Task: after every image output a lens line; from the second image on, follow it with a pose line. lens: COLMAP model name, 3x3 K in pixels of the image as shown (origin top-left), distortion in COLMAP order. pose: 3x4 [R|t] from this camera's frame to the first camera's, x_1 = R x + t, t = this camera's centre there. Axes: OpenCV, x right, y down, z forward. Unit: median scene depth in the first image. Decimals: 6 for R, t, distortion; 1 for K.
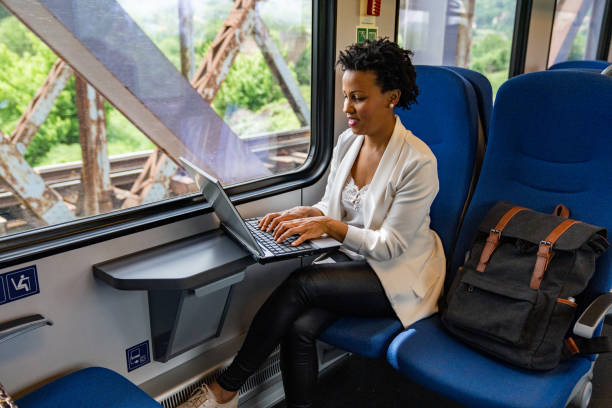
lens RADIAL K [[526.4, 0, 306.0], [0, 526.4, 204.0], [0, 0, 1]] dist [-0.010580, 0.002989]
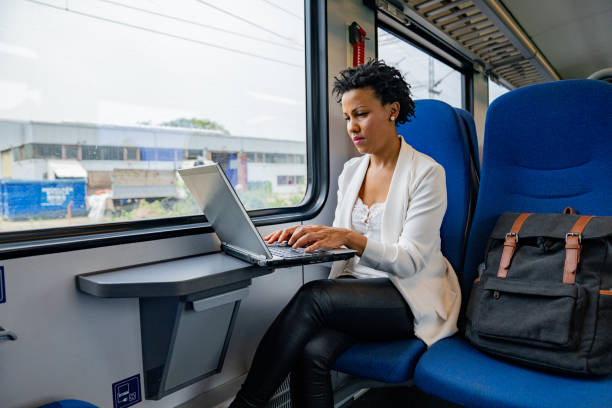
lens RADIAL K [[420.6, 0, 303.4], [0, 420.6, 208.0], [0, 0, 1]] dist [-0.124417, 0.088229]
pose [[0.998313, -0.032453, 0.048144, -0.053826], [0.042391, 0.974022, -0.222452, 0.155231], [-0.039674, 0.224118, 0.973754, 0.275919]]
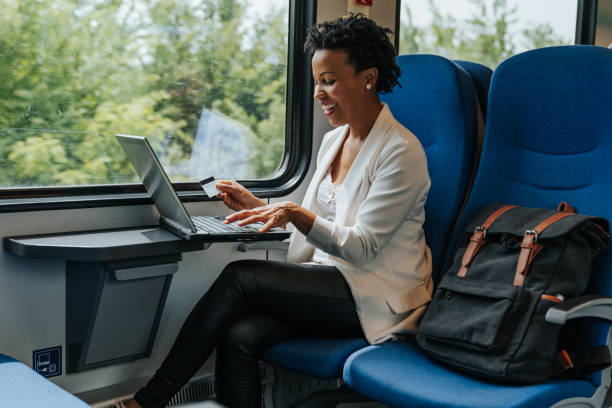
lens RADIAL K [[745.0, 0, 302.5], [0, 745.0, 204.2], [0, 0, 1]] dist [0.012380, 0.006825]
pose [[0.996399, 0.030167, -0.079245, 0.172393], [-0.044421, 0.981773, -0.184791, 0.244012], [0.072226, 0.187646, 0.979578, -0.182118]]
